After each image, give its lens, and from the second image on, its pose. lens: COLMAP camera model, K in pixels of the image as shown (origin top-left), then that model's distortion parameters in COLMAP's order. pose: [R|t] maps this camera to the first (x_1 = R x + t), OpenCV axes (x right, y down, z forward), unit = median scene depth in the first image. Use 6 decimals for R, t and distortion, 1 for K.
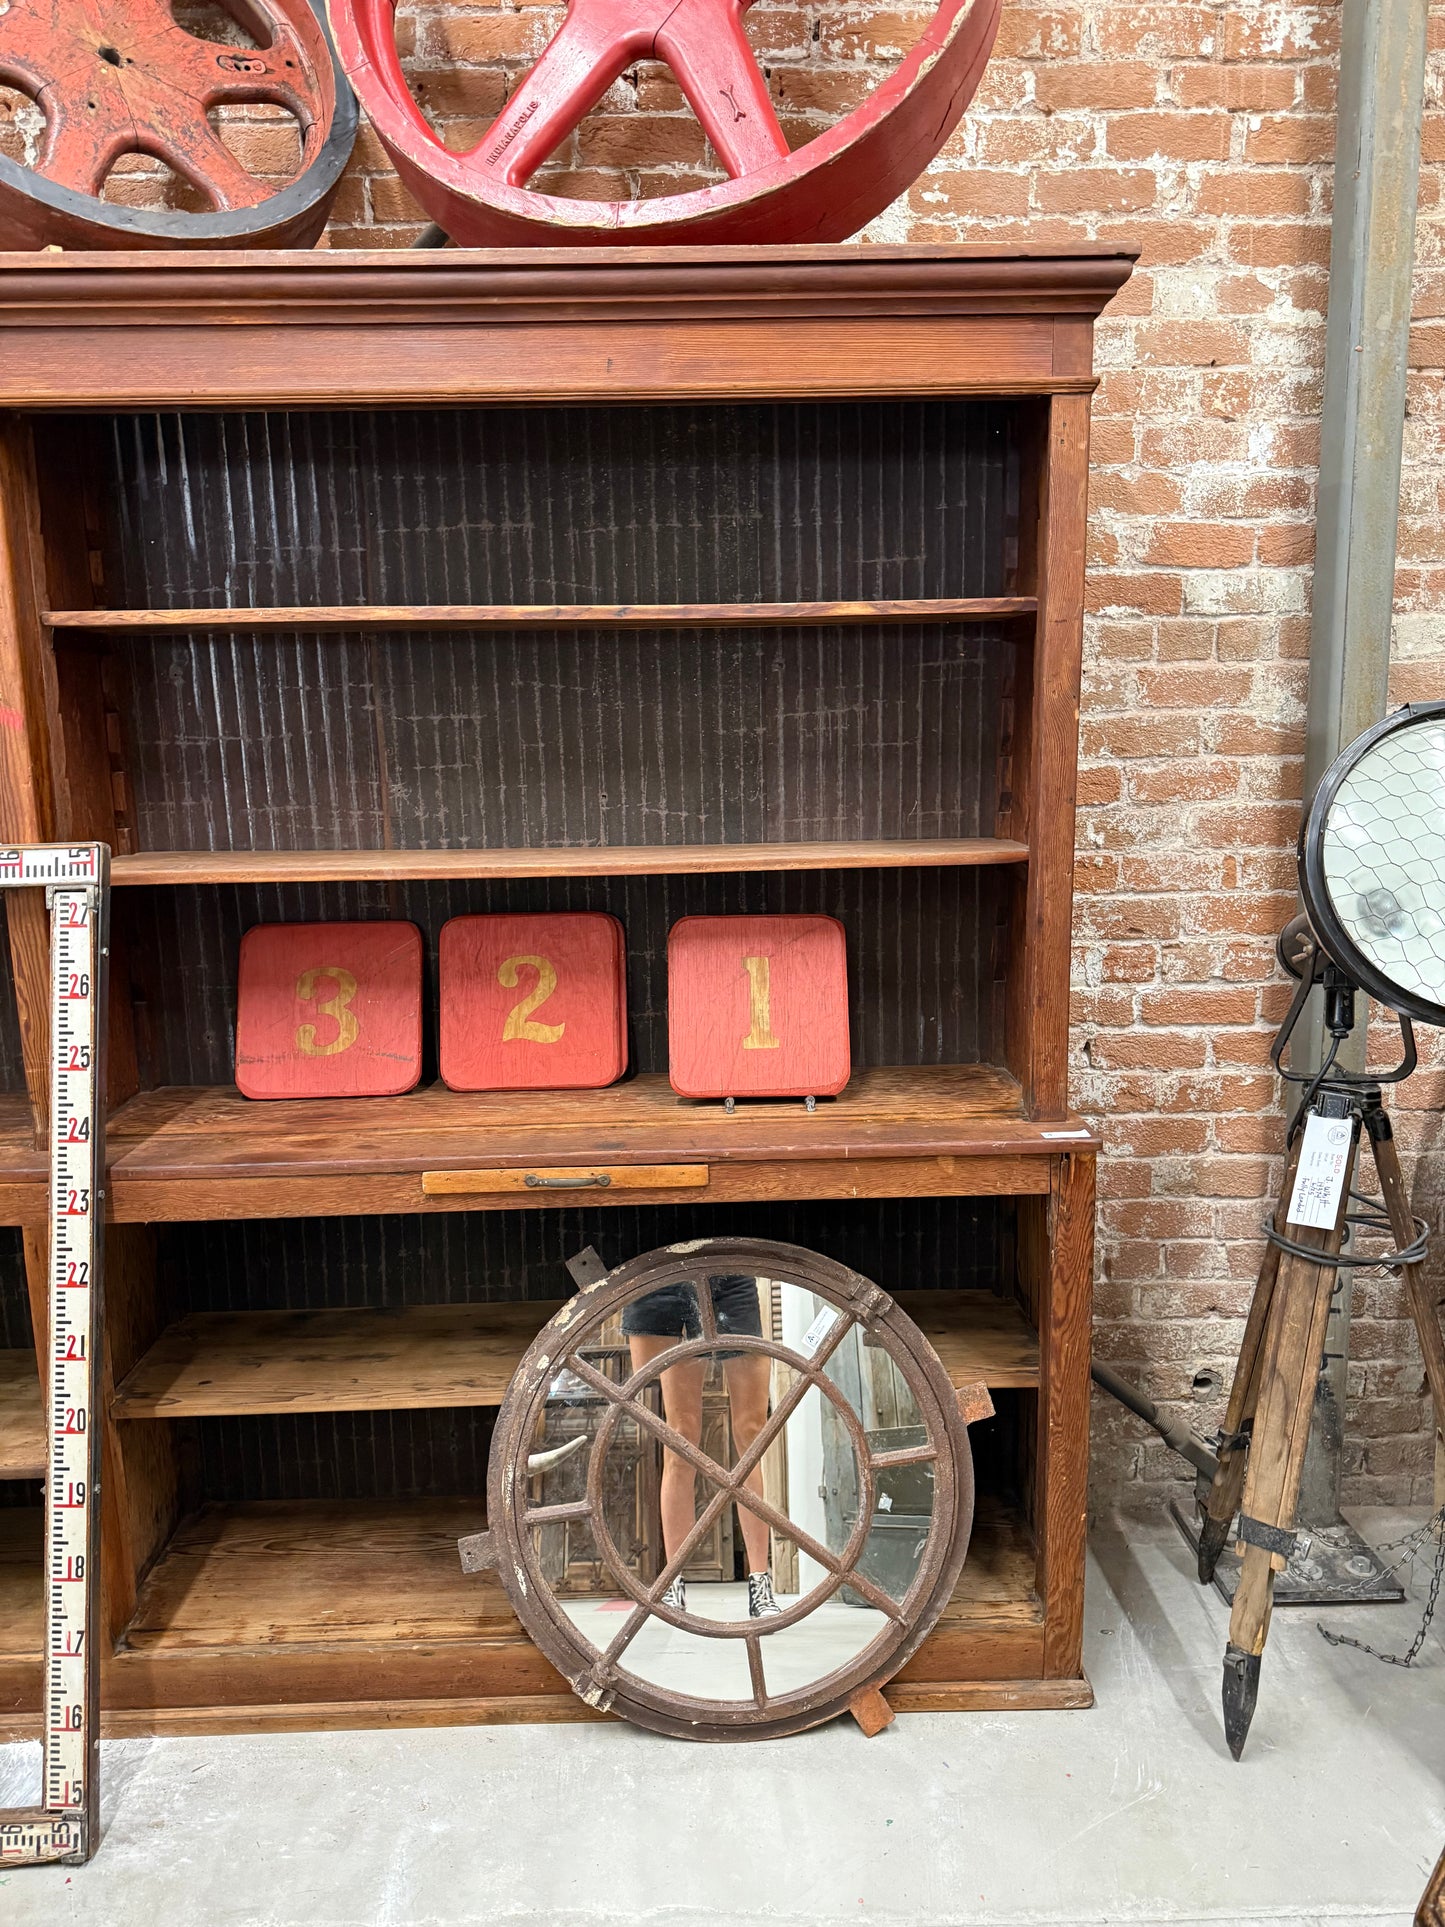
lens RADIAL K [[1350.9, 0, 726.8], [0, 1350.9, 961.5], [0, 0, 1]] dist [0.119189, -0.178261]
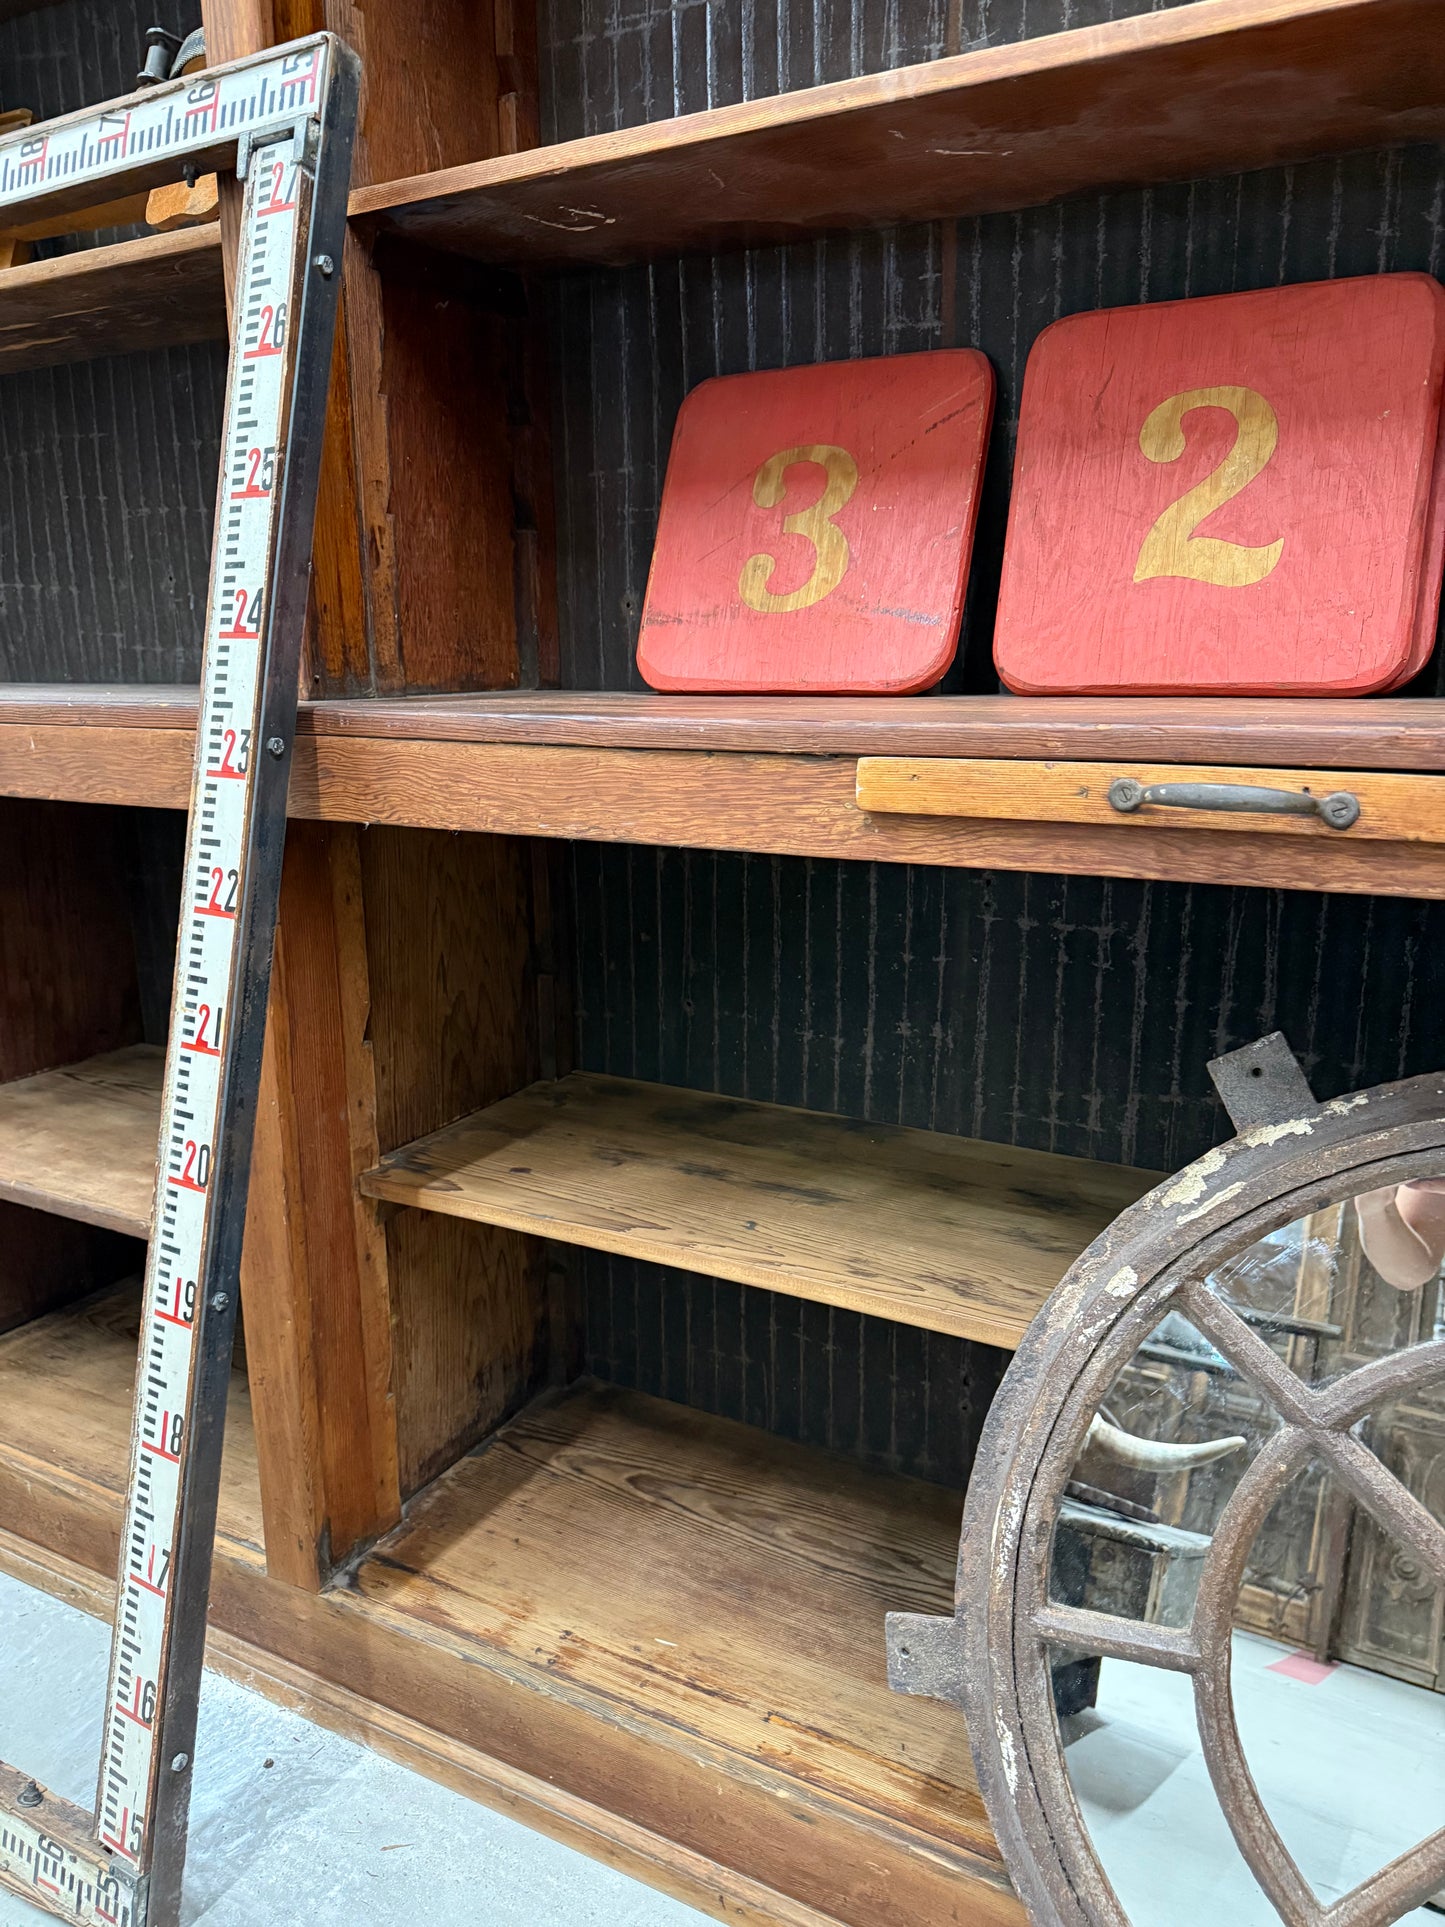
lens RADIAL K [[1376.6, 0, 716.5], [0, 1376.6, 972.5], [0, 0, 1]] dist [0.025143, -0.034686]
pose [[0.861879, 0.127120, -0.490922, -0.042775], [-0.095938, 0.991463, 0.088299, 0.160498], [0.497955, -0.029005, 0.866717, 0.530836]]
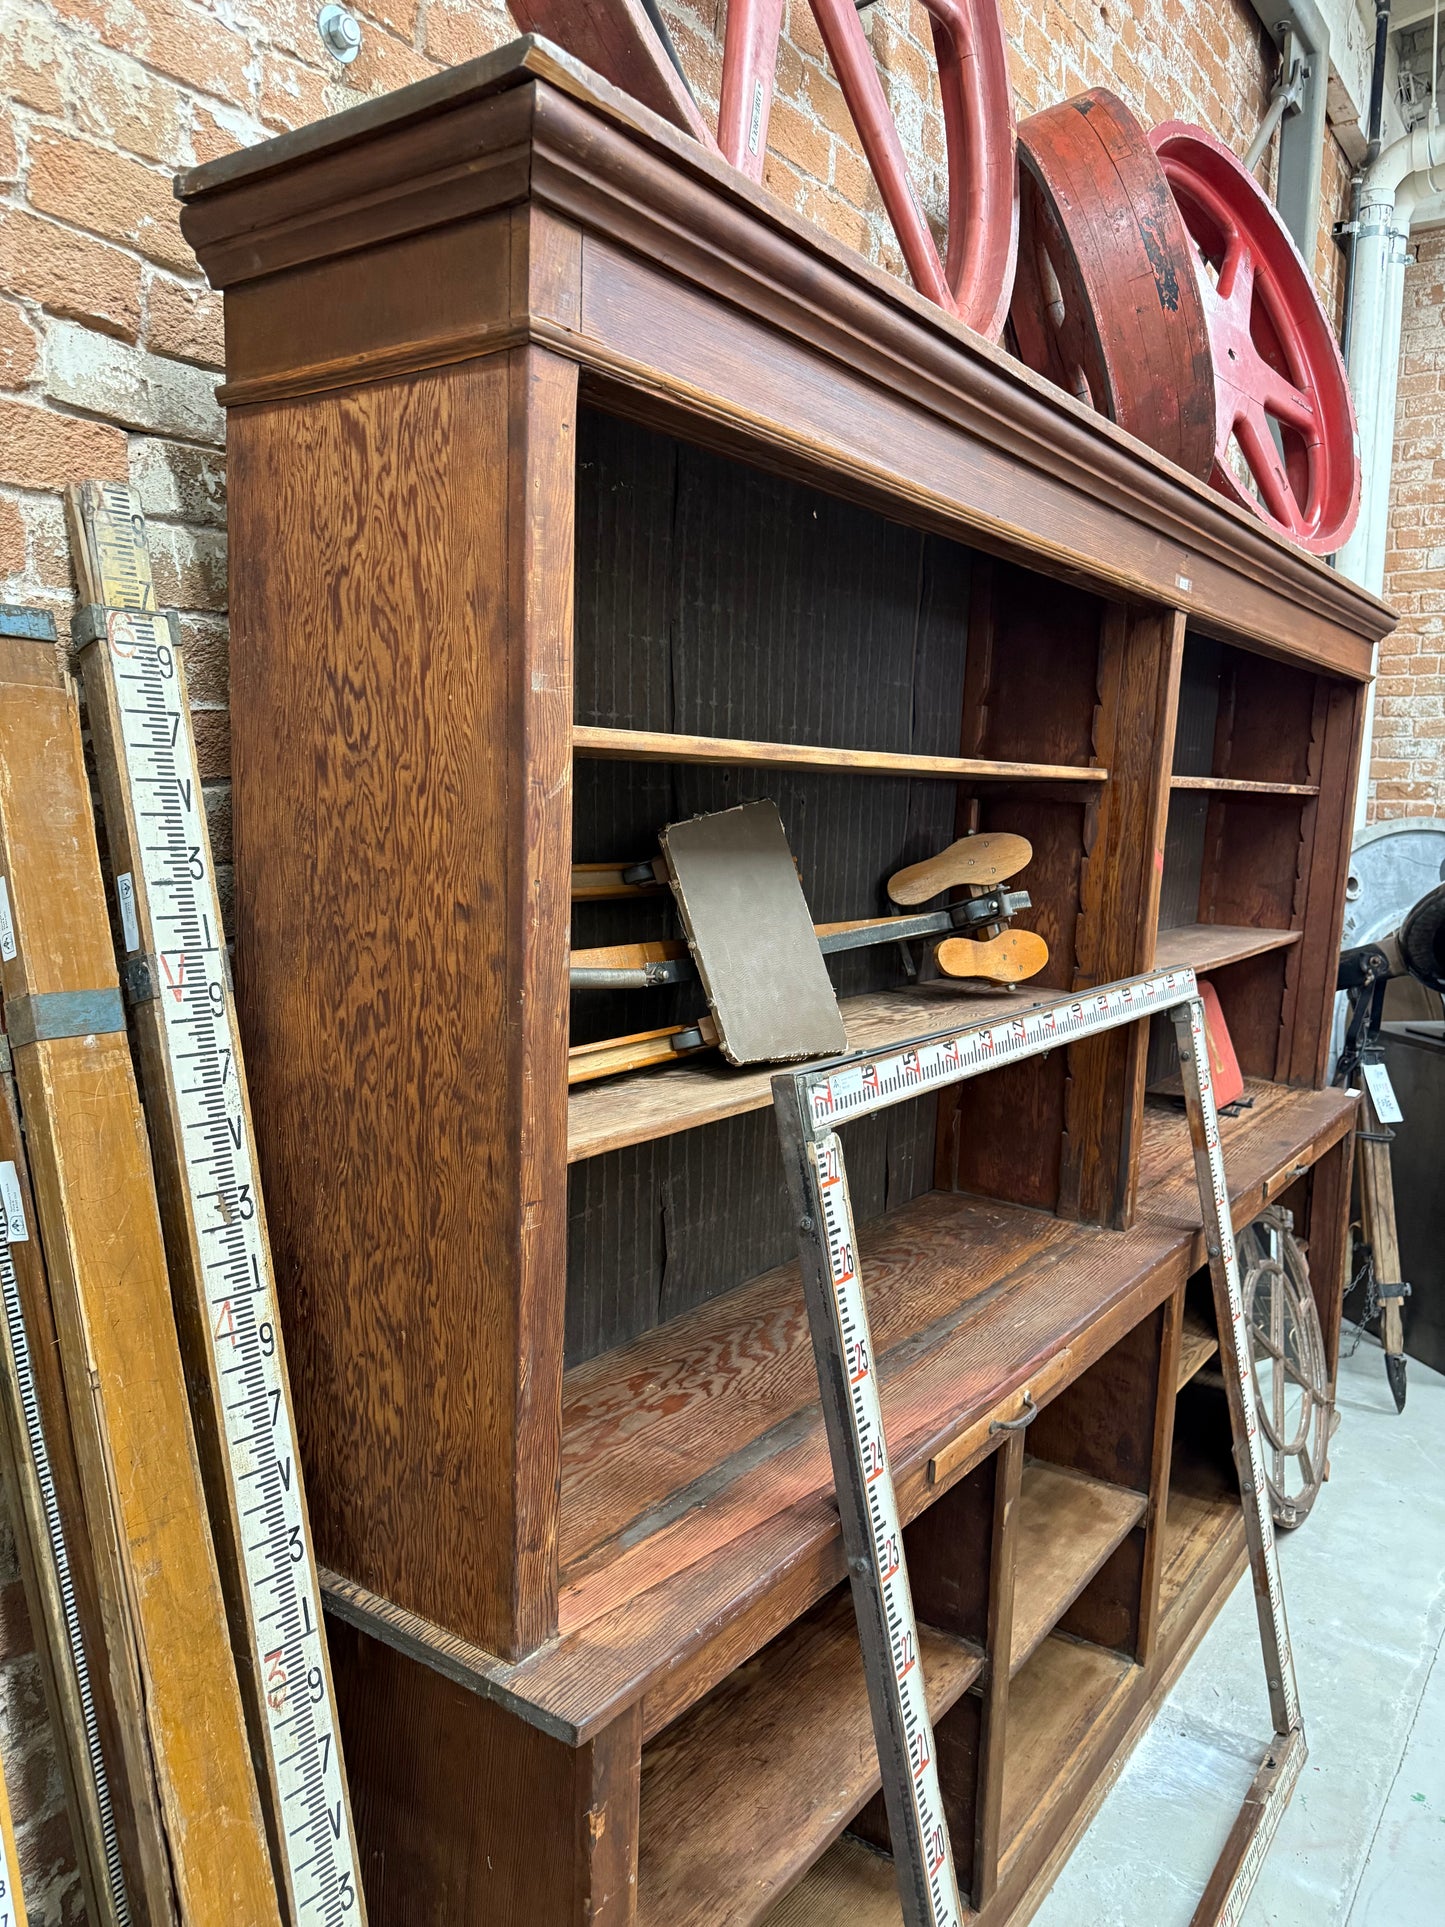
lens RADIAL K [[1327.1, 0, 723.3], [0, 1327.1, 973.0], [0, 0, 1]] dist [0.084894, -0.121651]
pose [[0.610519, -0.071066, 0.788807, -1.410293], [0.093949, 0.995432, 0.016966, -0.115793], [-0.786409, 0.063750, 0.614407, 0.496087]]
